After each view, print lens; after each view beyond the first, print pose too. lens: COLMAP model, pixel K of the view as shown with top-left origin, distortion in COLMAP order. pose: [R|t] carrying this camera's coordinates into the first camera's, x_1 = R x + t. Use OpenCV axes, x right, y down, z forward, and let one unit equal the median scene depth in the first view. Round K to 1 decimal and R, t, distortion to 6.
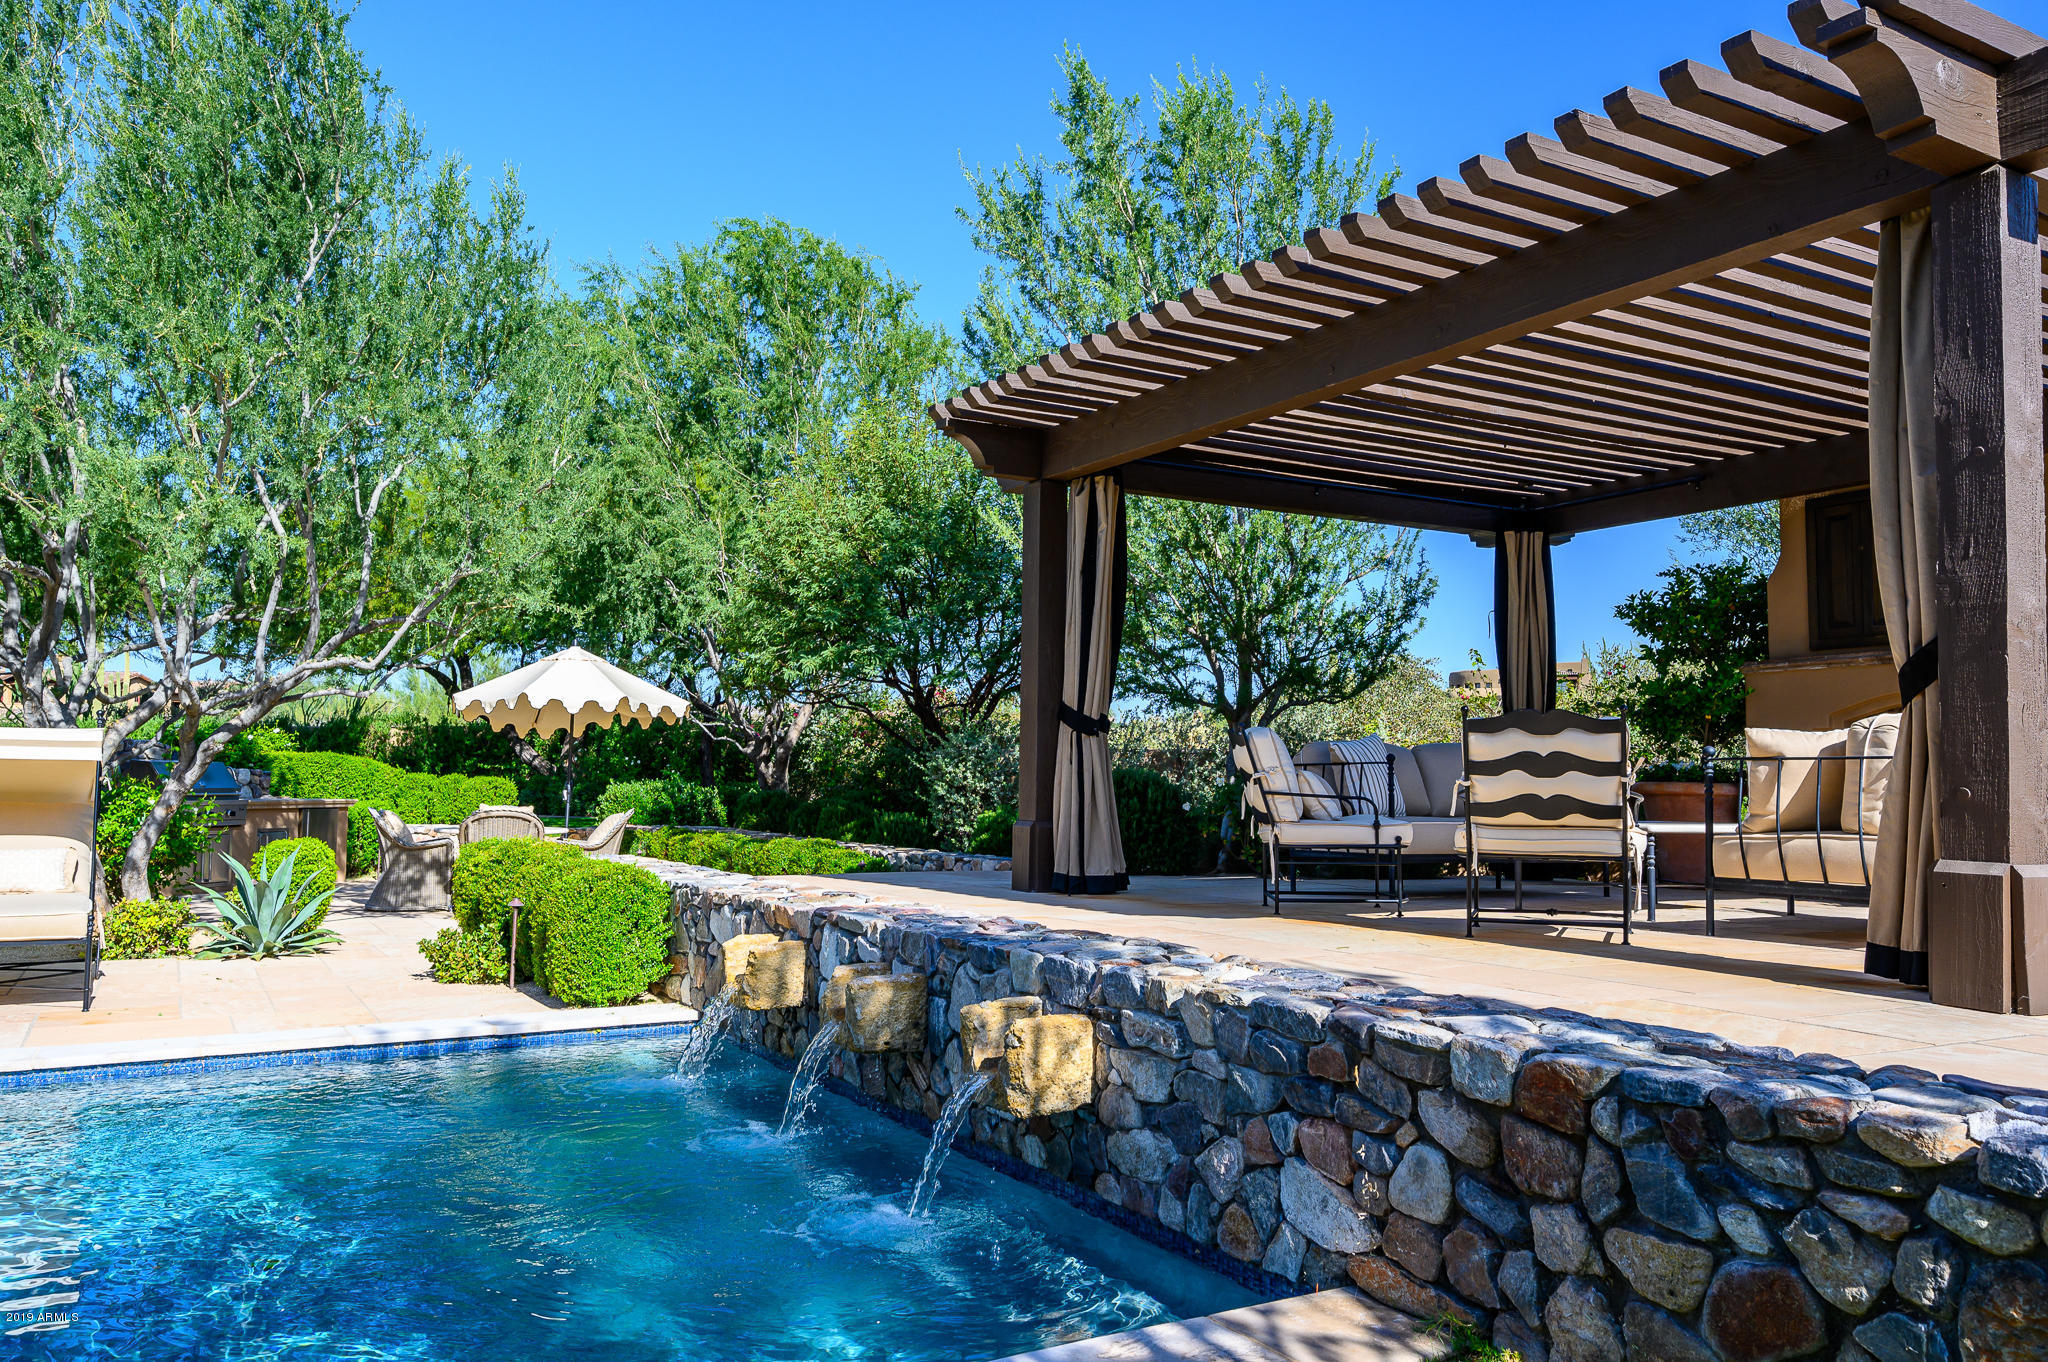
lens RADIAL K [[1520.0, 0, 1018.9], [0, 1520.0, 684.6], [0, 0, 1]] dist [-0.004527, -0.001037]
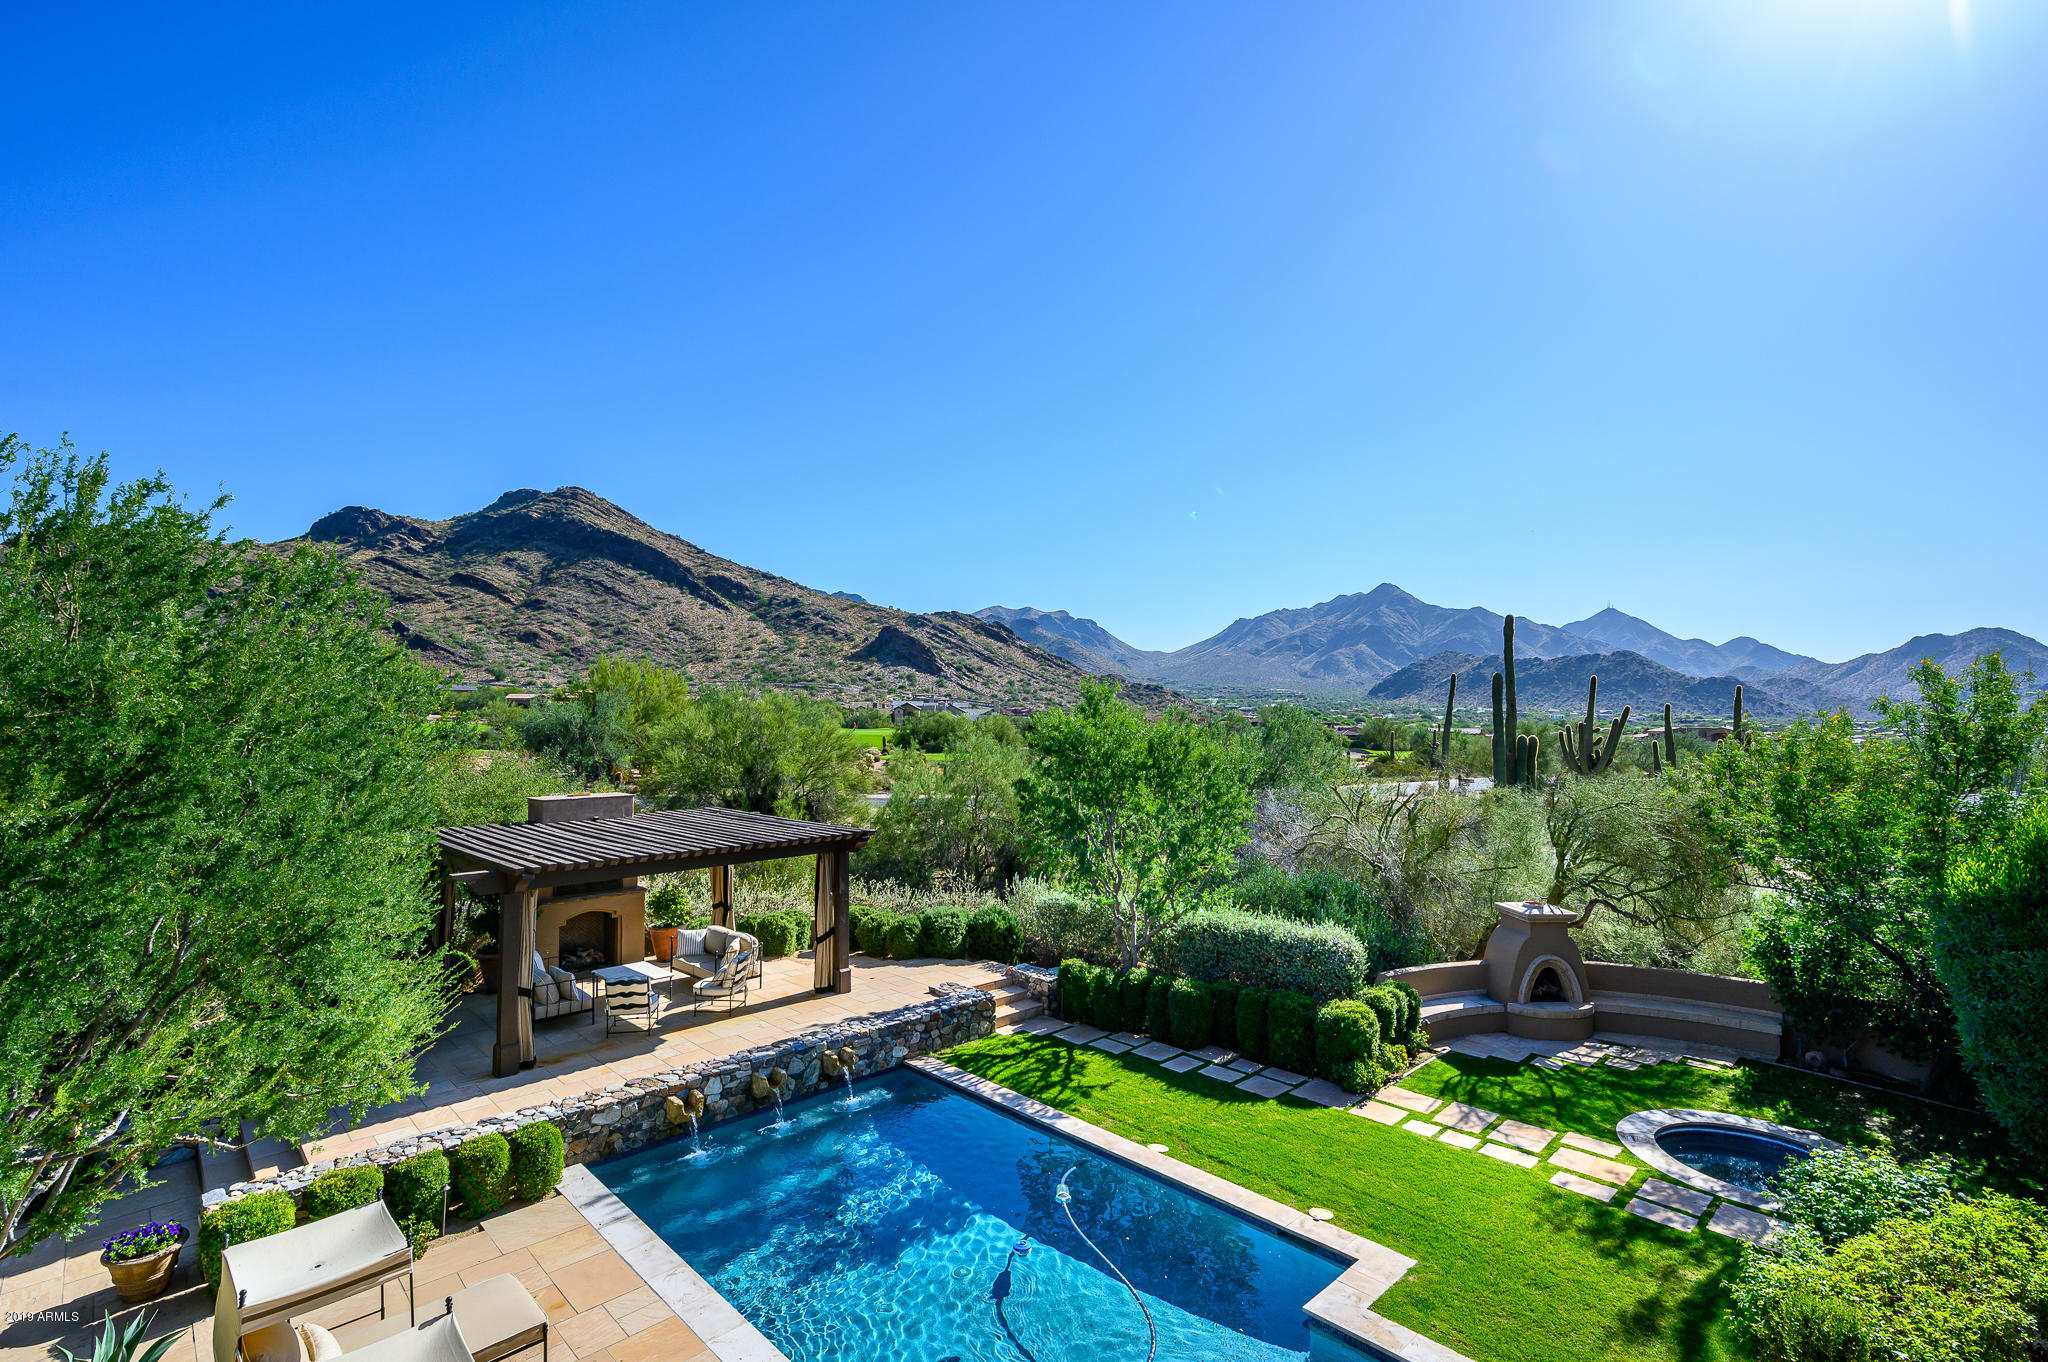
lens RADIAL K [[954.7, 0, 1017.6], [0, 954.7, 685.6], [0, 0, 1]] dist [0.003110, 0.000103]
pose [[-0.251036, 0.019774, 0.967776, -2.342651], [-0.067461, 0.997003, -0.037870, -0.656370], [-0.965624, -0.074794, -0.248950, 0.982387]]
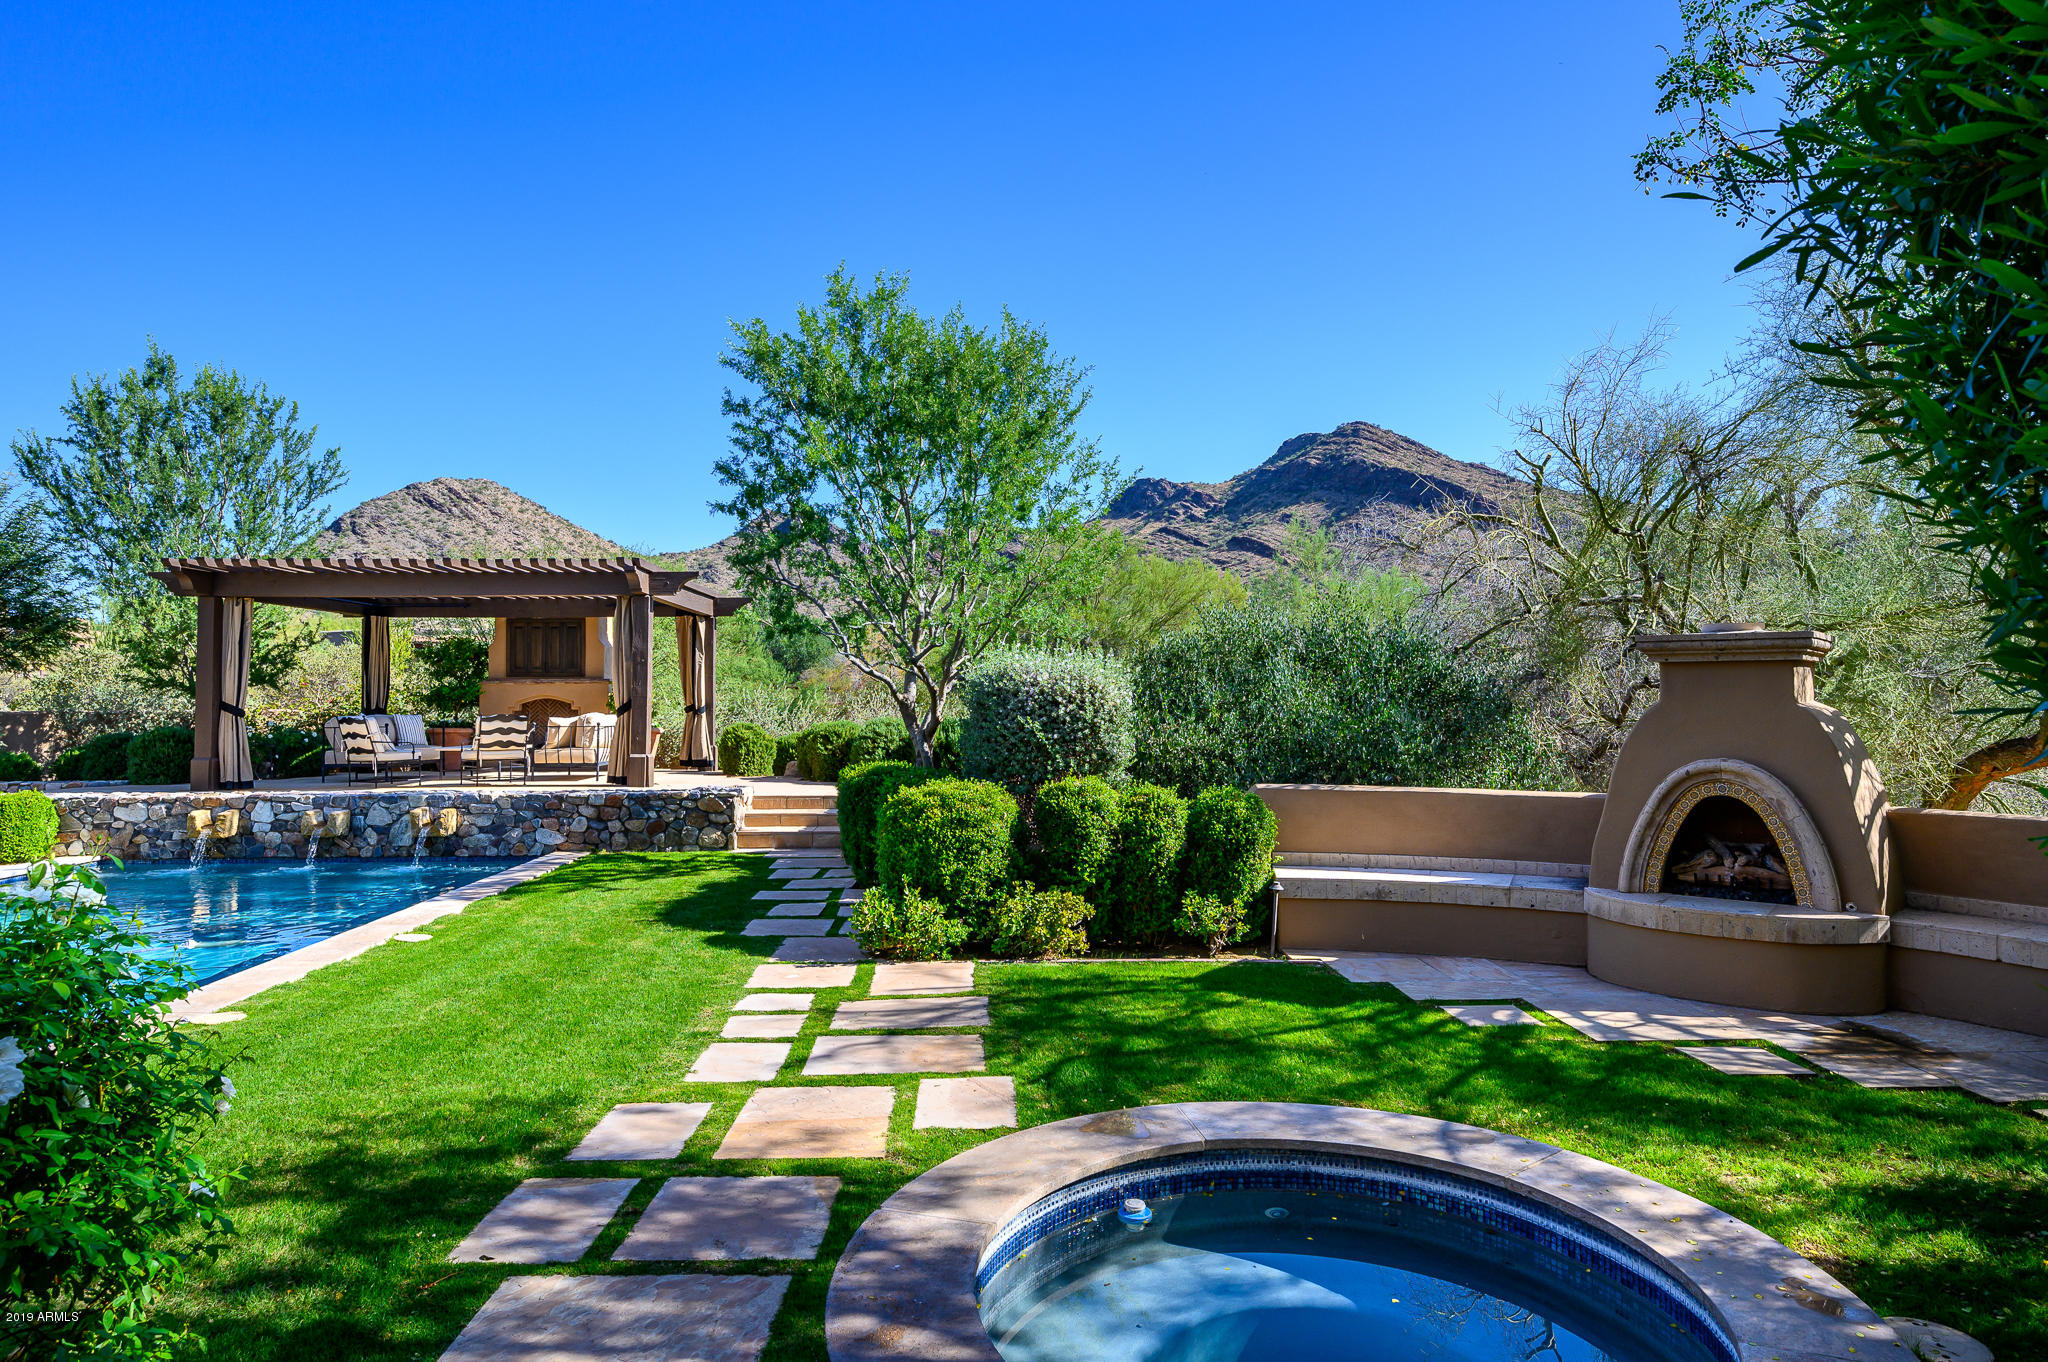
lens RADIAL K [[1200.6, 0, 1017.2], [0, 1200.6, 673.3], [0, 0, 1]] dist [-0.001610, -0.000155]
pose [[0.460264, 0.008536, 0.887741, -1.415426], [-0.050321, 0.998597, 0.016487, -0.166774], [-0.886355, -0.052260, 0.460048, -1.131530]]
